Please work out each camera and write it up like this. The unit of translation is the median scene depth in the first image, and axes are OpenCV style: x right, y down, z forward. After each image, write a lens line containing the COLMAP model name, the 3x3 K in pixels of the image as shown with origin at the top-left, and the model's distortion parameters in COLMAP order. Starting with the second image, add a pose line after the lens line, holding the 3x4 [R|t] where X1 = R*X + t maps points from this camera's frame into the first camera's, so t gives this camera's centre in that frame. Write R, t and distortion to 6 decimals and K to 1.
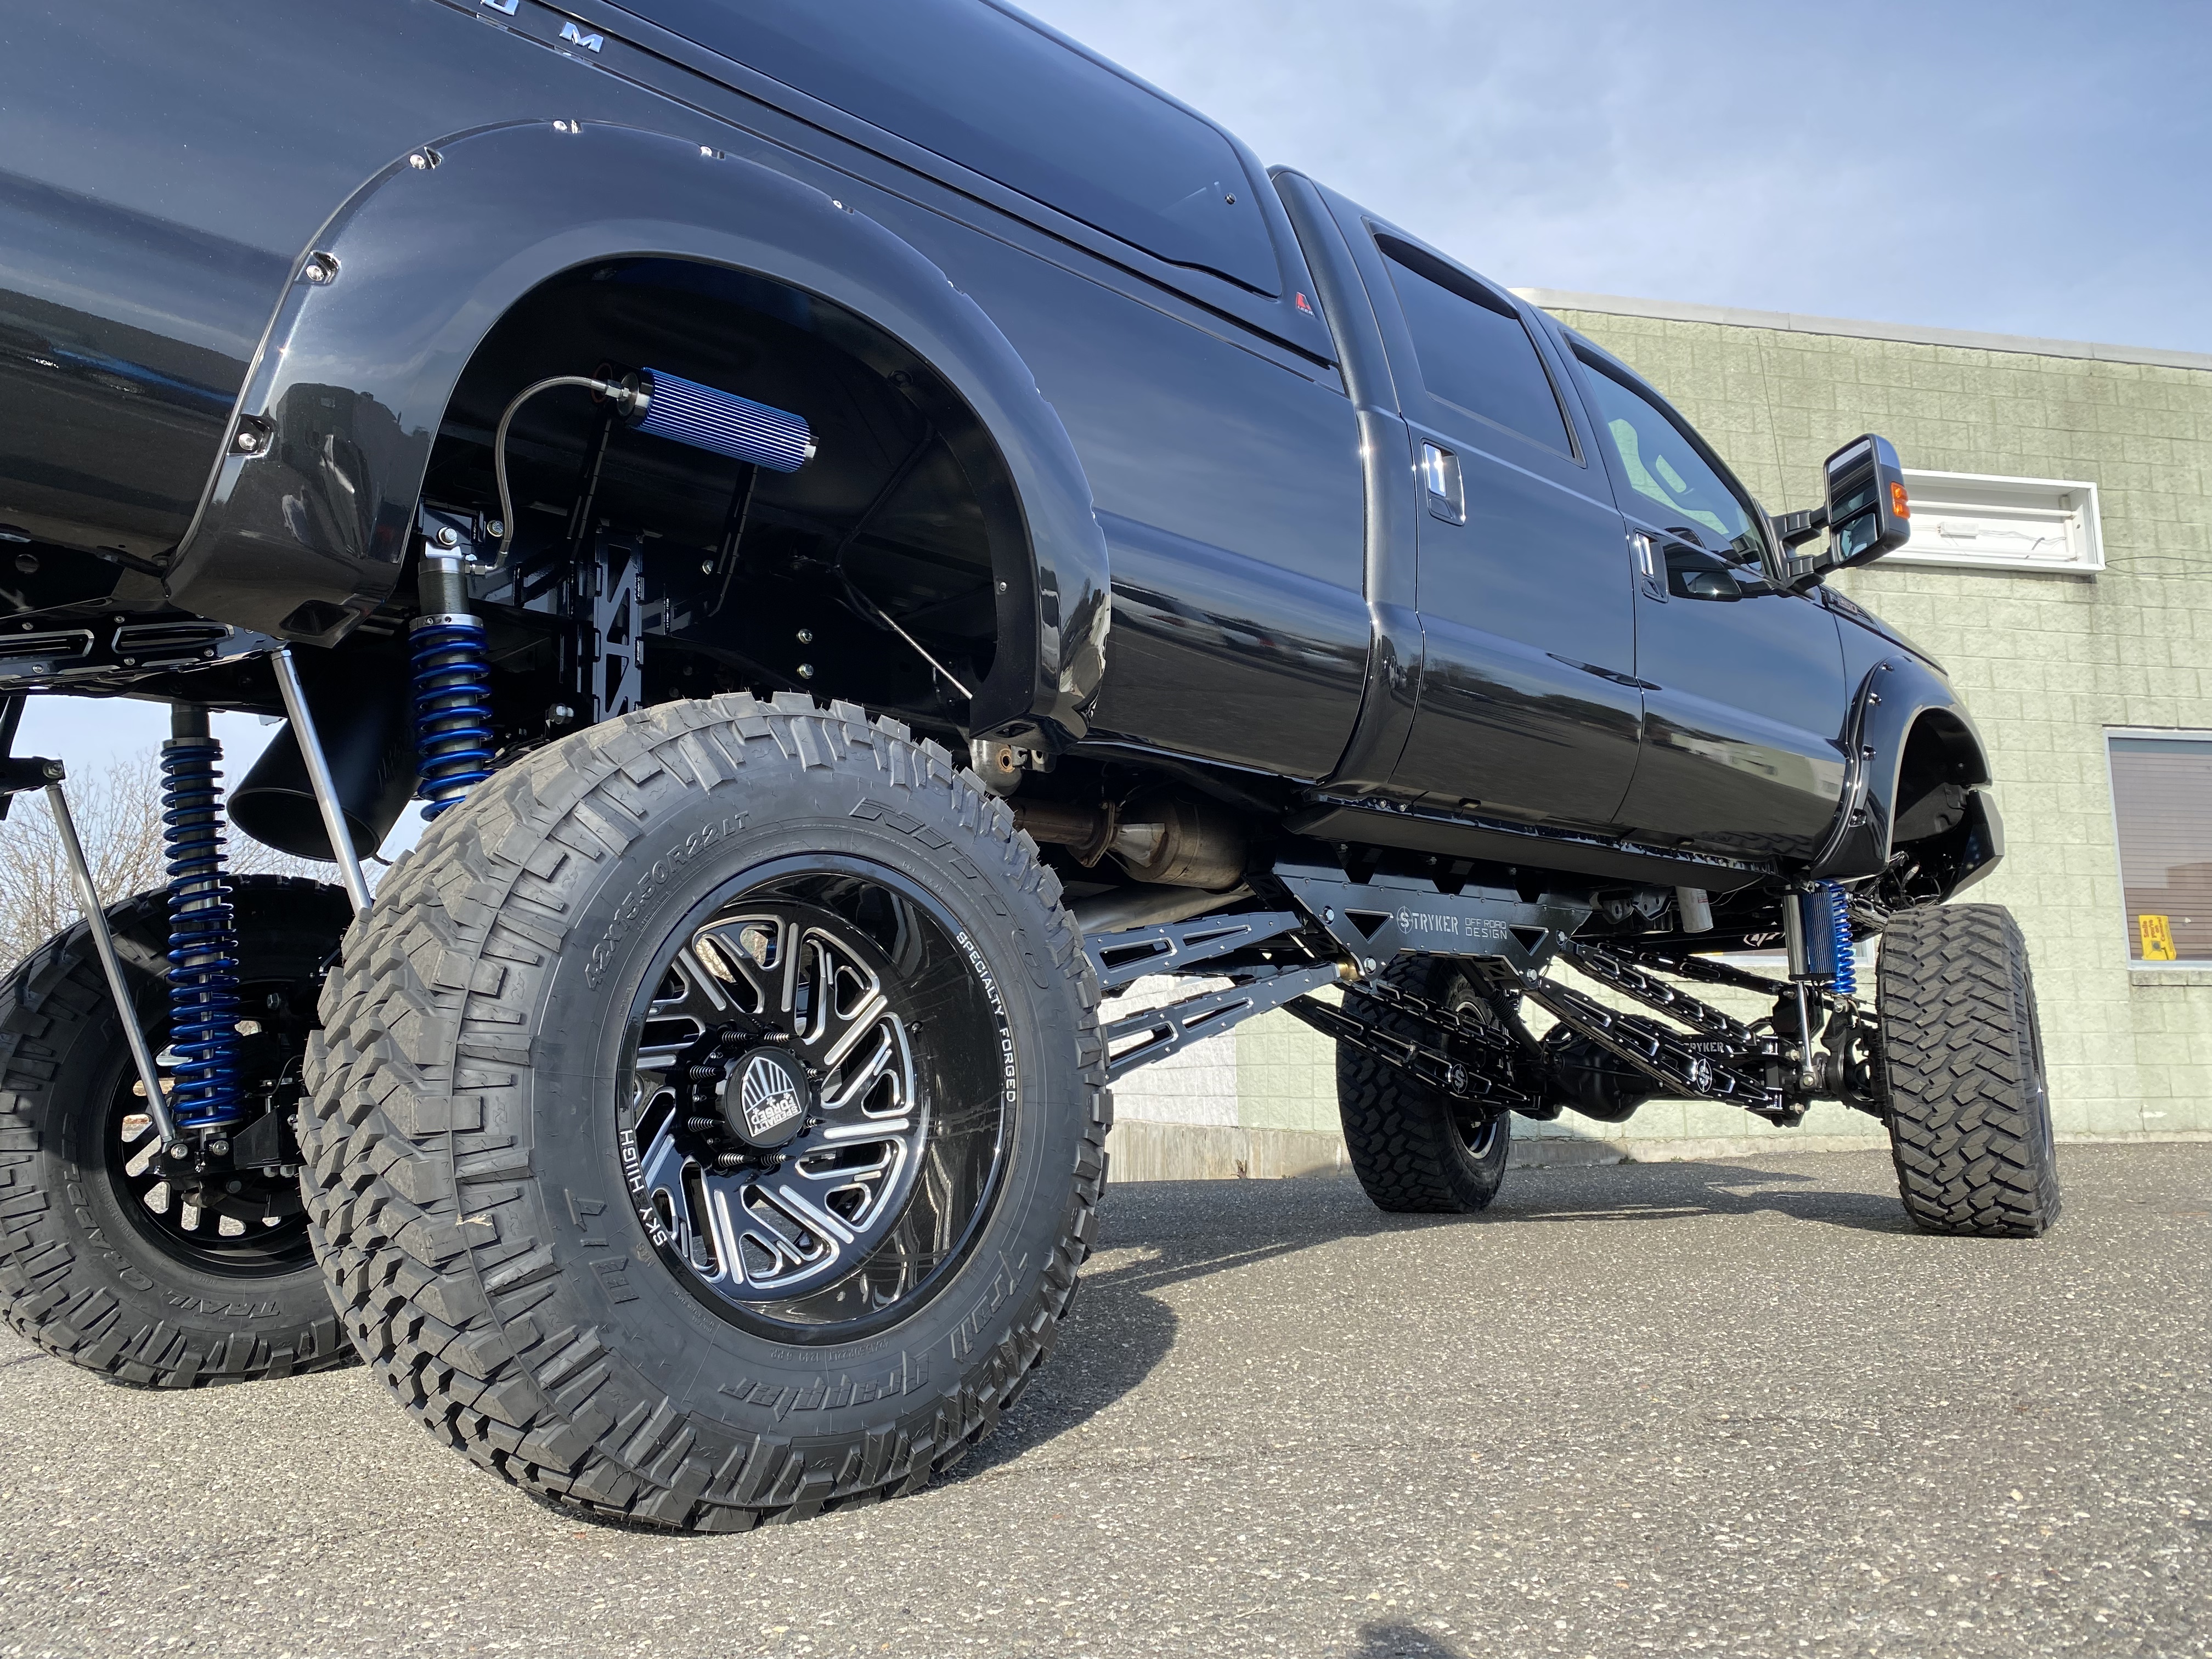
lens RADIAL K [[1689.6, 0, 1102.5], [0, 1689.6, 814.9], [0, 0, 1]] dist [0.025489, -0.001178]
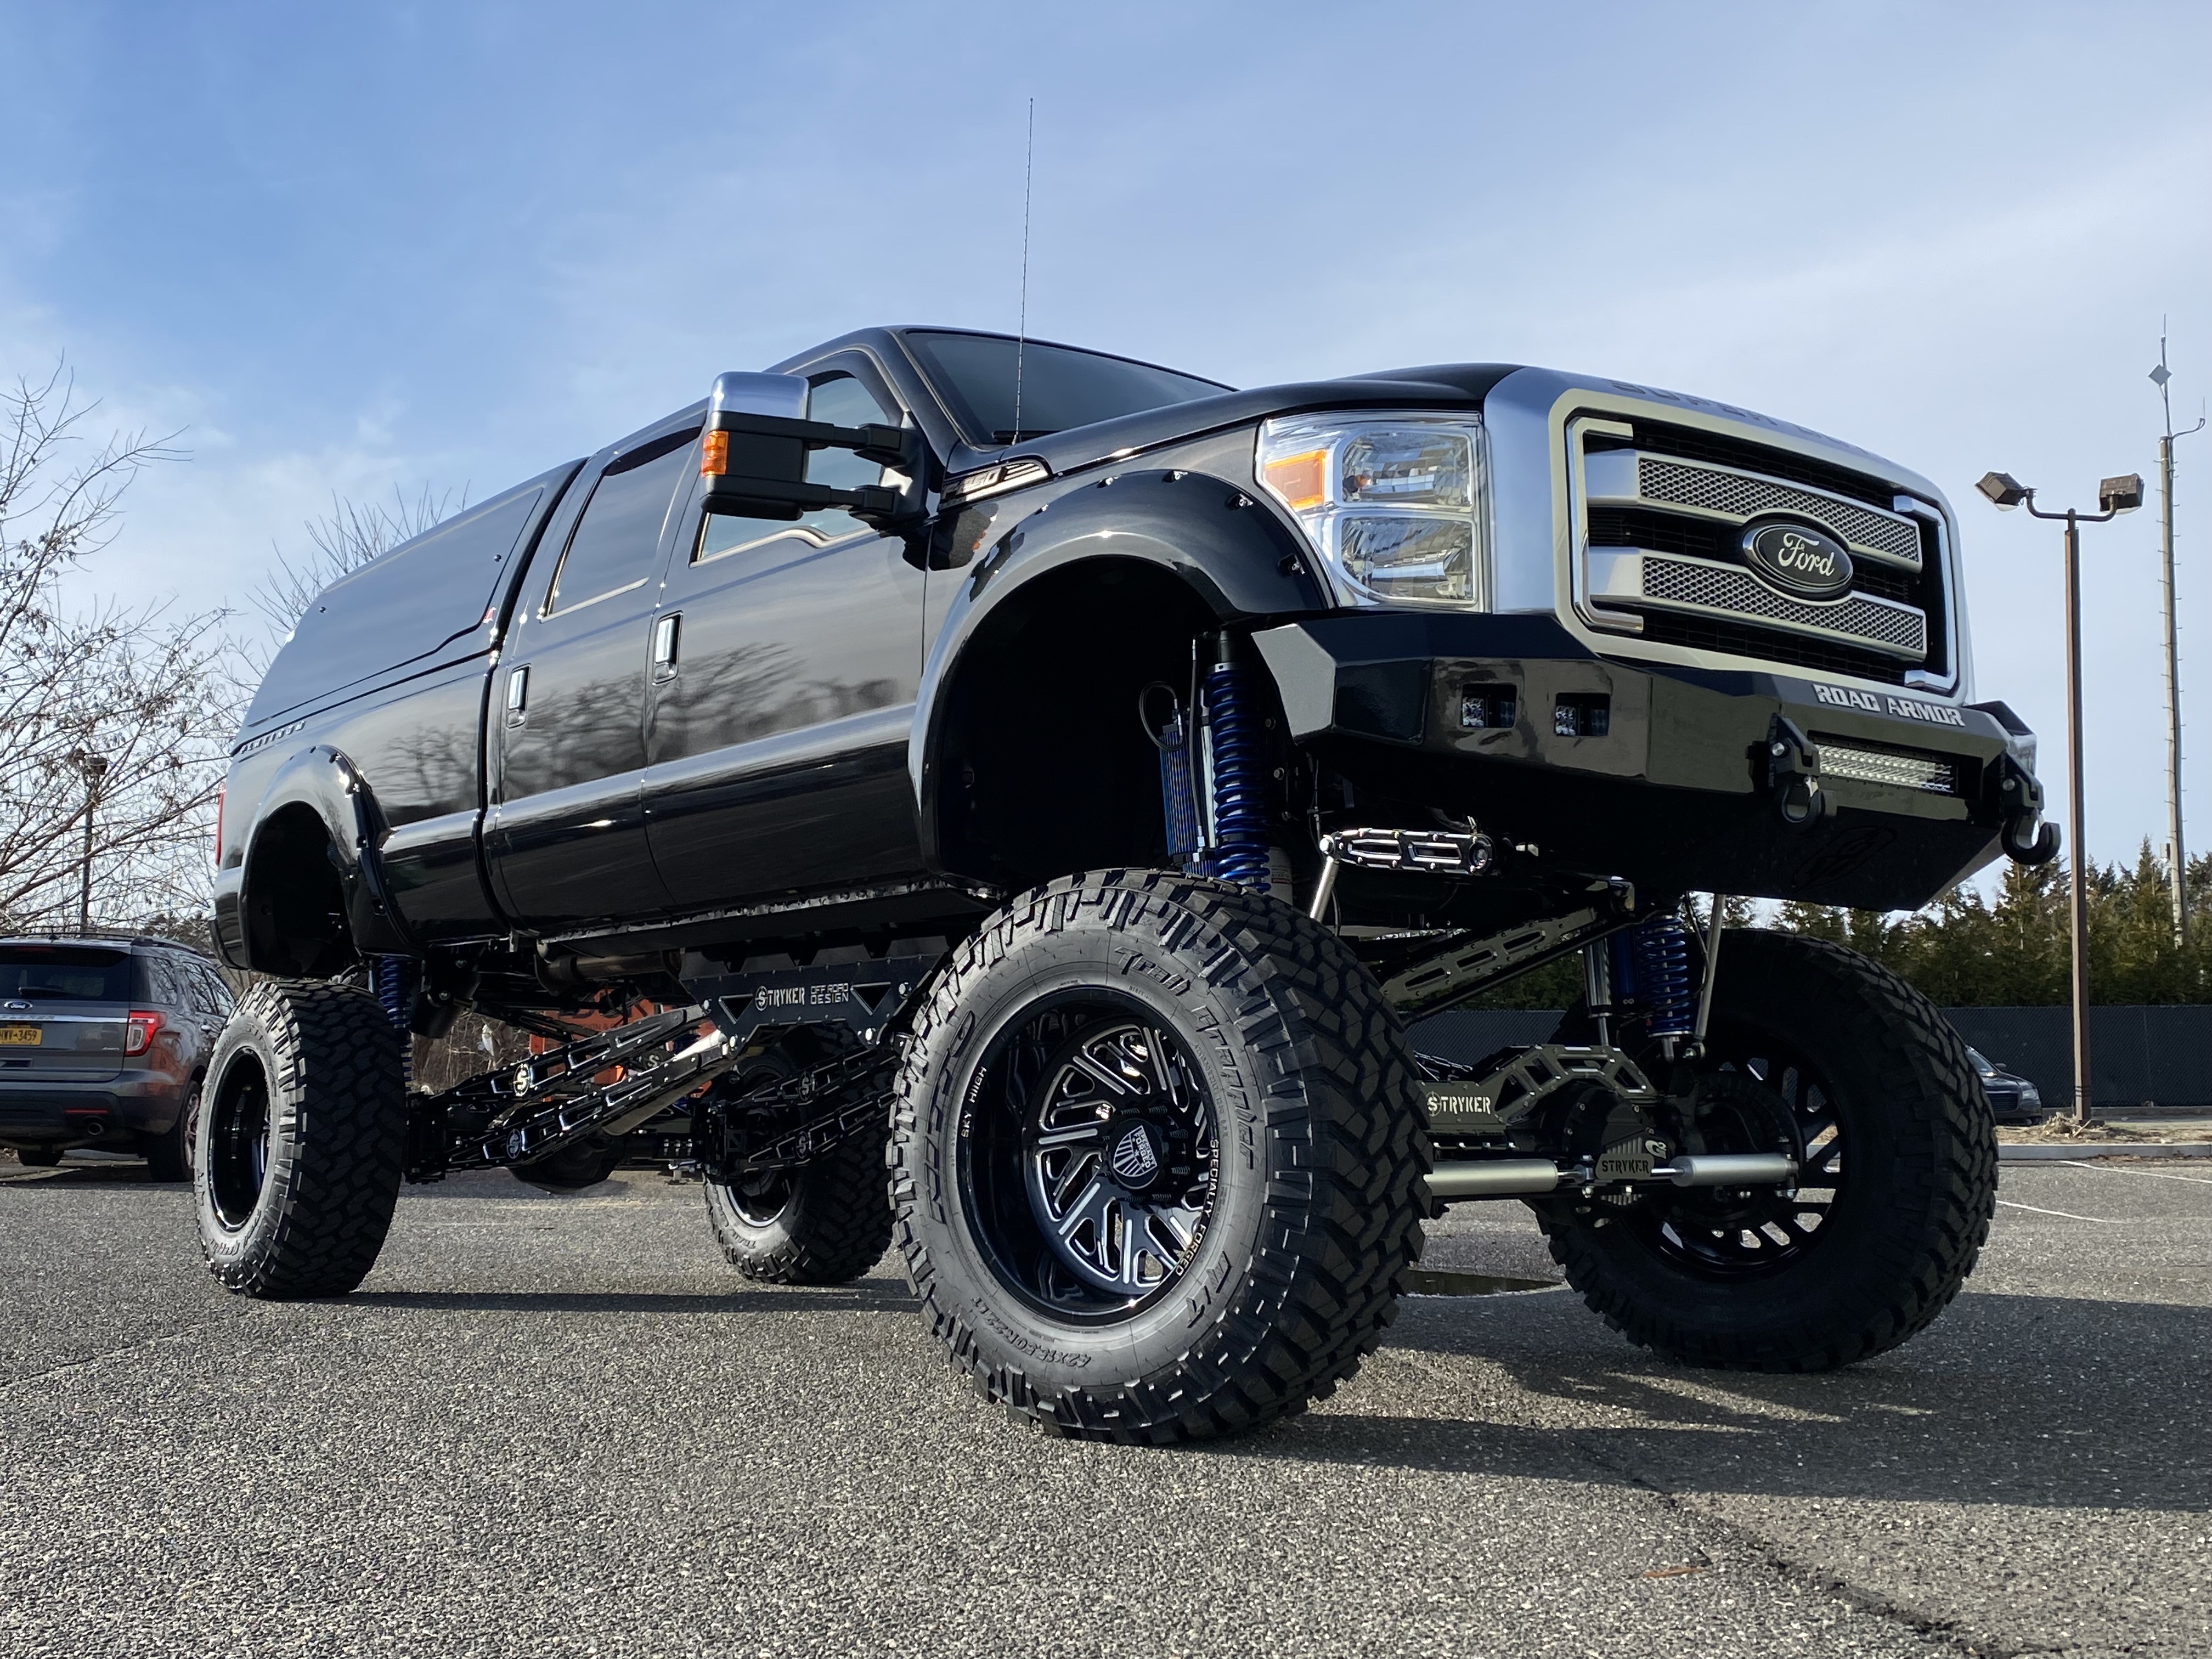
lens RADIAL K [[2354.3, 0, 1106.0], [0, 2354.3, 829.5], [0, 0, 1]] dist [-0.003376, -0.001287]
pose [[-0.021566, -0.054087, -0.998303, 1.697197], [0.261138, 0.963567, -0.057846, 0.011767], [0.965061, -0.261942, -0.006656, 1.027567]]
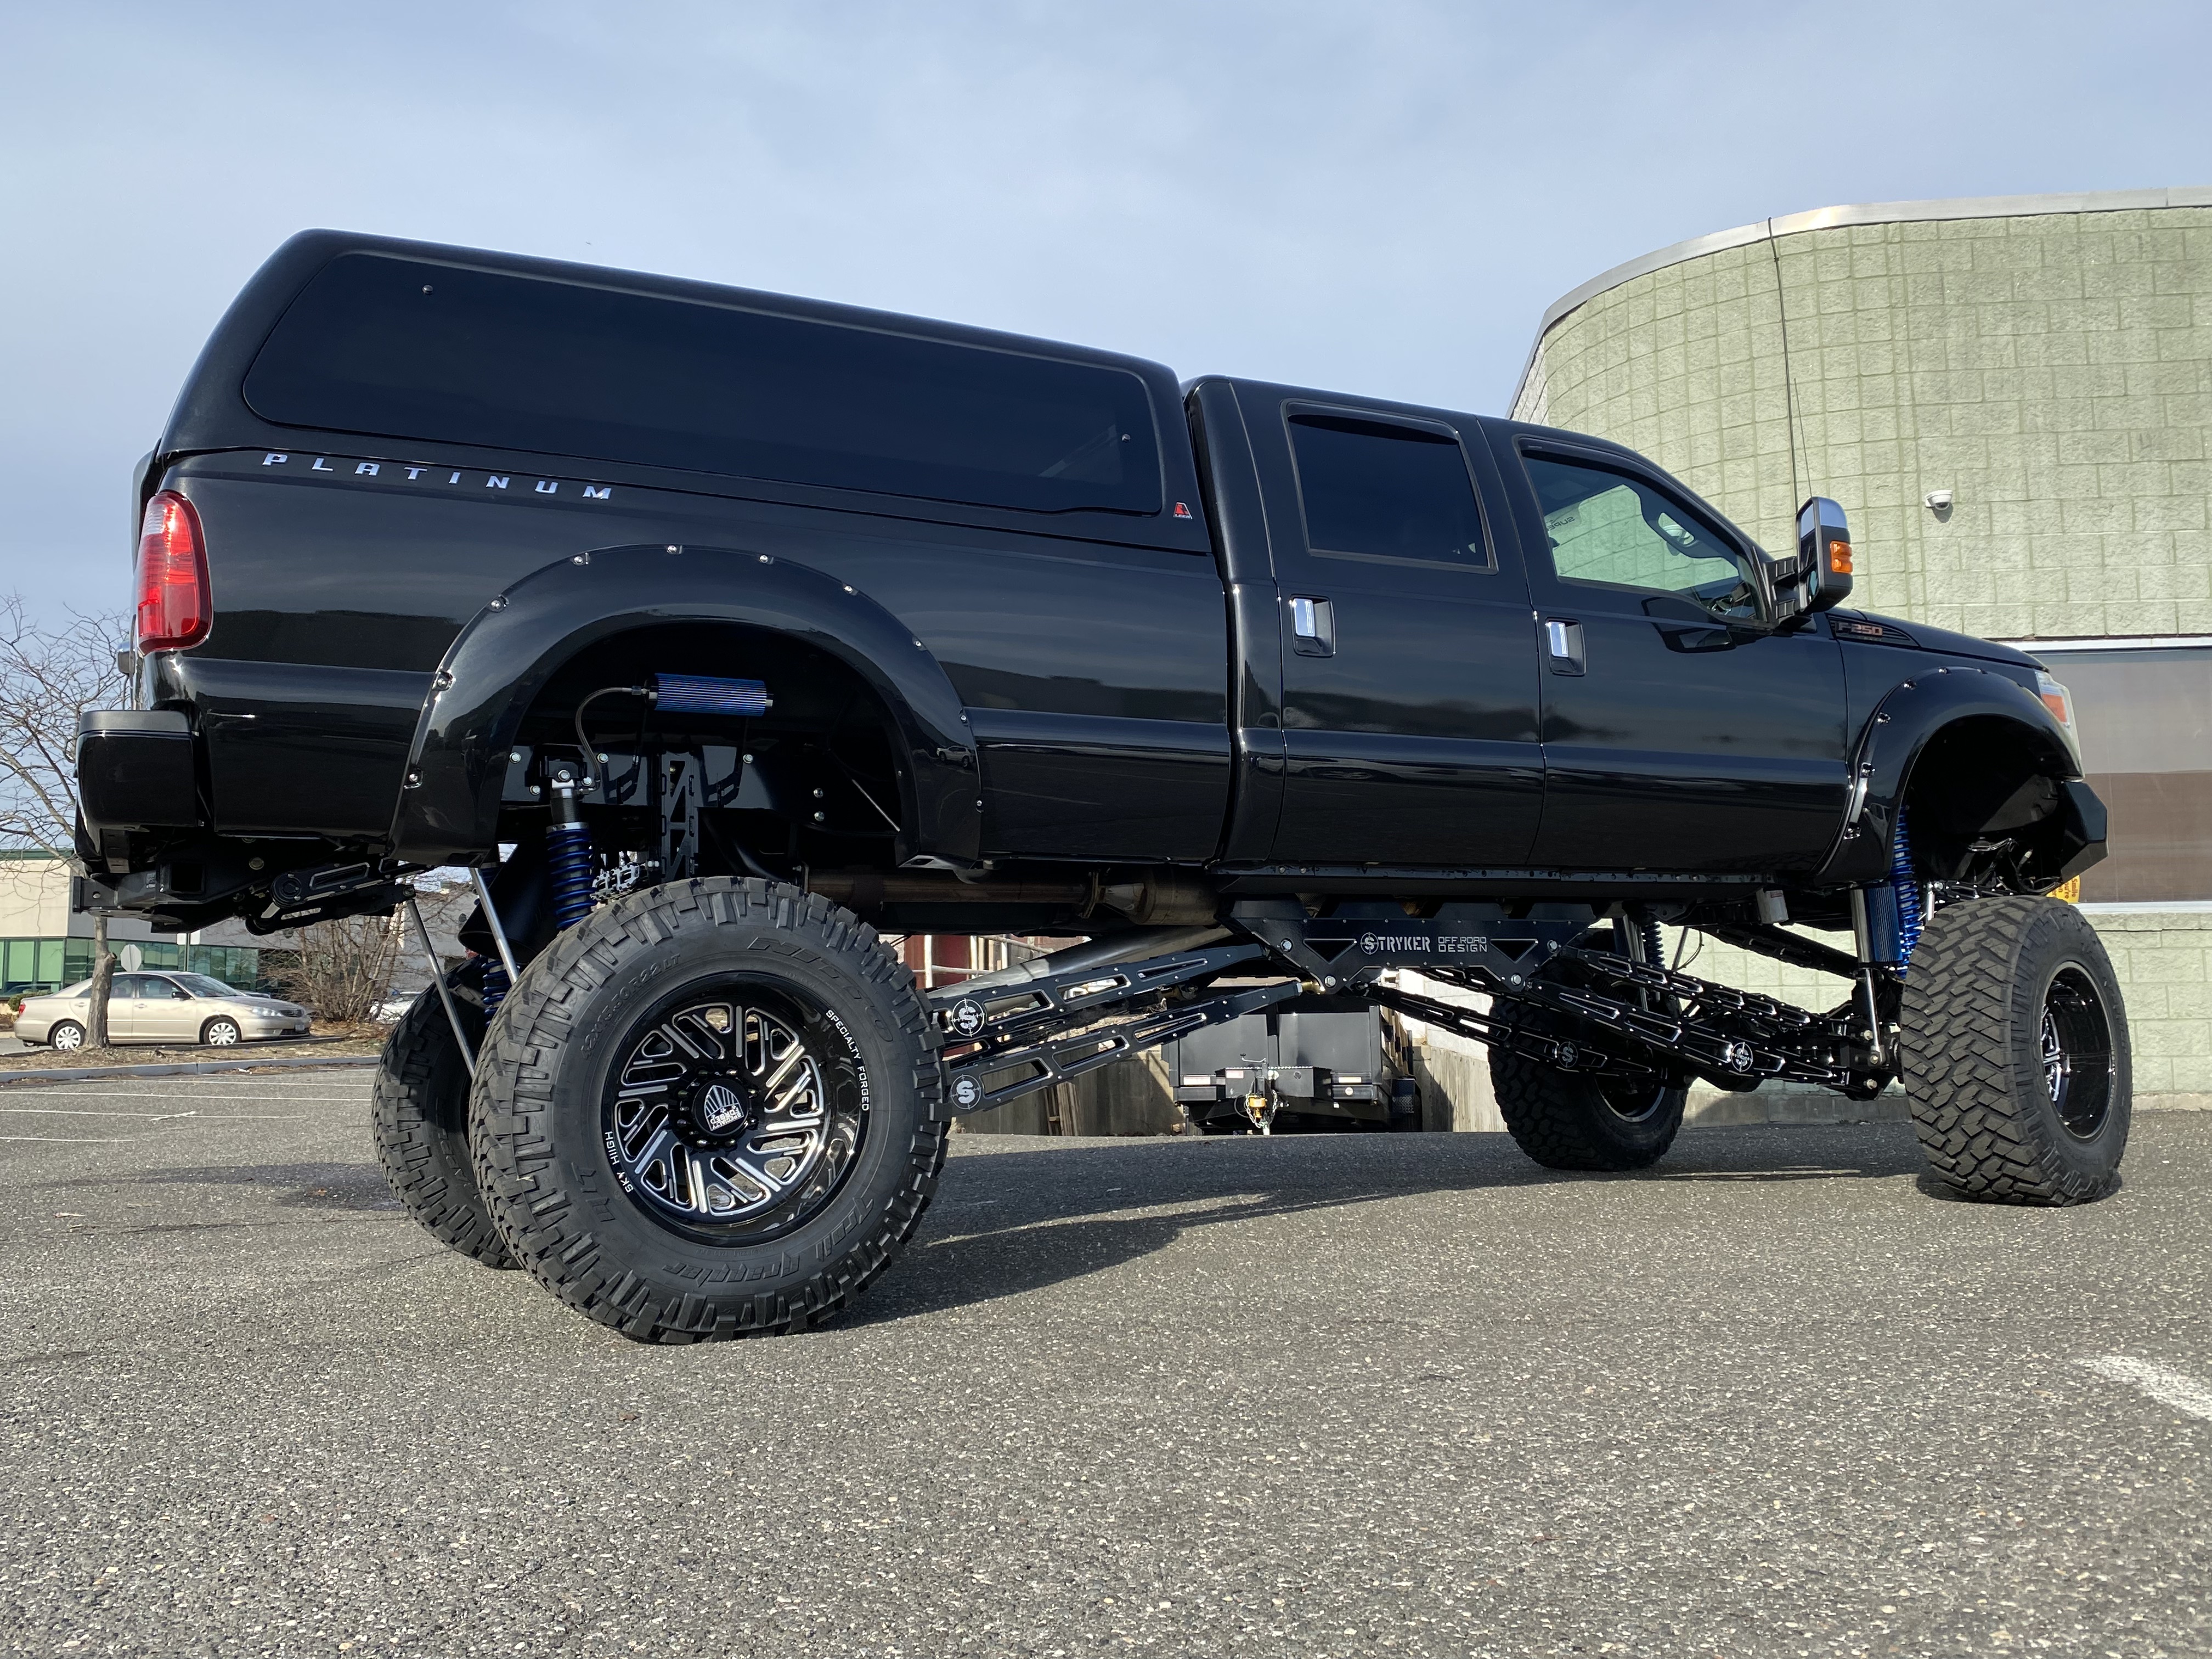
lens RADIAL K [[1861.0, 0, 1106.0], [0, 1861.0, 829.5], [0, 0, 1]] dist [0.082819, -0.139691]
pose [[0.954527, -0.033607, -0.296225, 0.732196], [0.052313, 0.997090, 0.055446, -0.197960], [0.293500, -0.068421, 0.953507, -0.675196]]
